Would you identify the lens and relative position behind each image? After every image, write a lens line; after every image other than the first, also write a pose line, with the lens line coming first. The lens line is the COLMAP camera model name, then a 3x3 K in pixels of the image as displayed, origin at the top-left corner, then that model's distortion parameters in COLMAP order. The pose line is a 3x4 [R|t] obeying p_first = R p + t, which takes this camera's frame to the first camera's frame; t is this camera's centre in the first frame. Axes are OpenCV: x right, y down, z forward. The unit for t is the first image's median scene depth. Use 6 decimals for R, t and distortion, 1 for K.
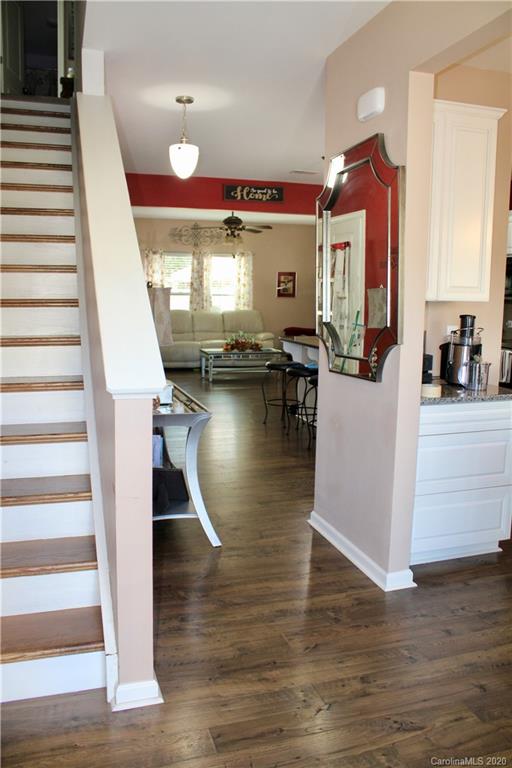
lens RADIAL K [[629.3, 0, 257.7], [0, 629.3, 385.4], [0, 0, 1]] dist [-0.103655, 0.025927]
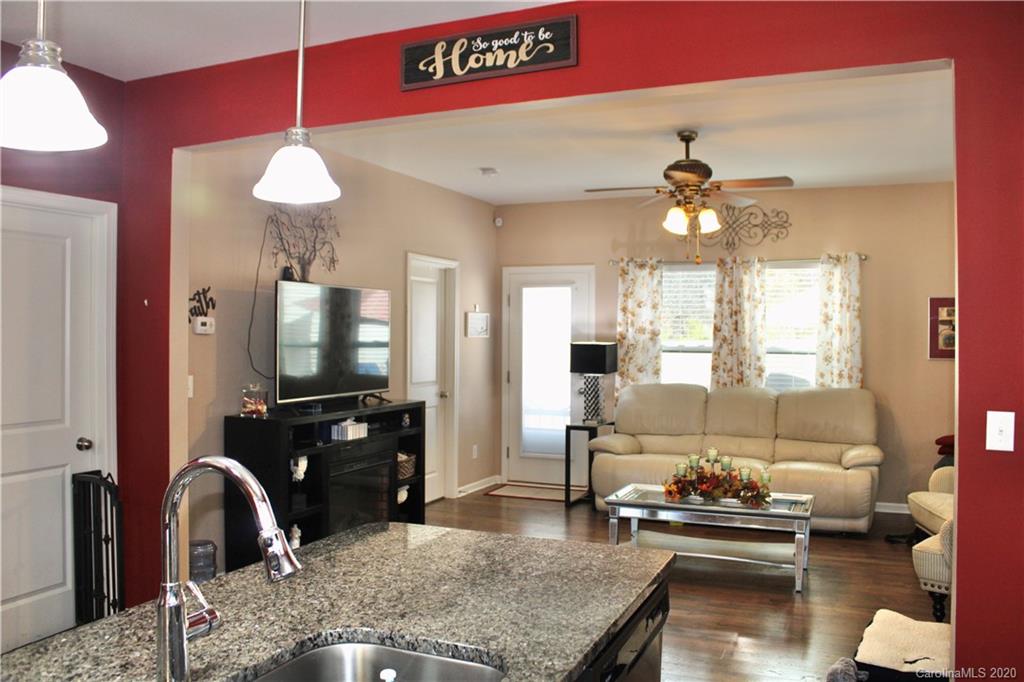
lens RADIAL K [[839.1, 0, 508.9], [0, 839.1, 343.3], [0, 0, 1]] dist [-0.103655, 0.025927]
pose [[0.754409, -0.001745, -0.656402, 0.187846], [-0.094751, 0.989234, -0.111529, -0.069491], [0.649530, 0.146333, 0.746122, 0.451954]]
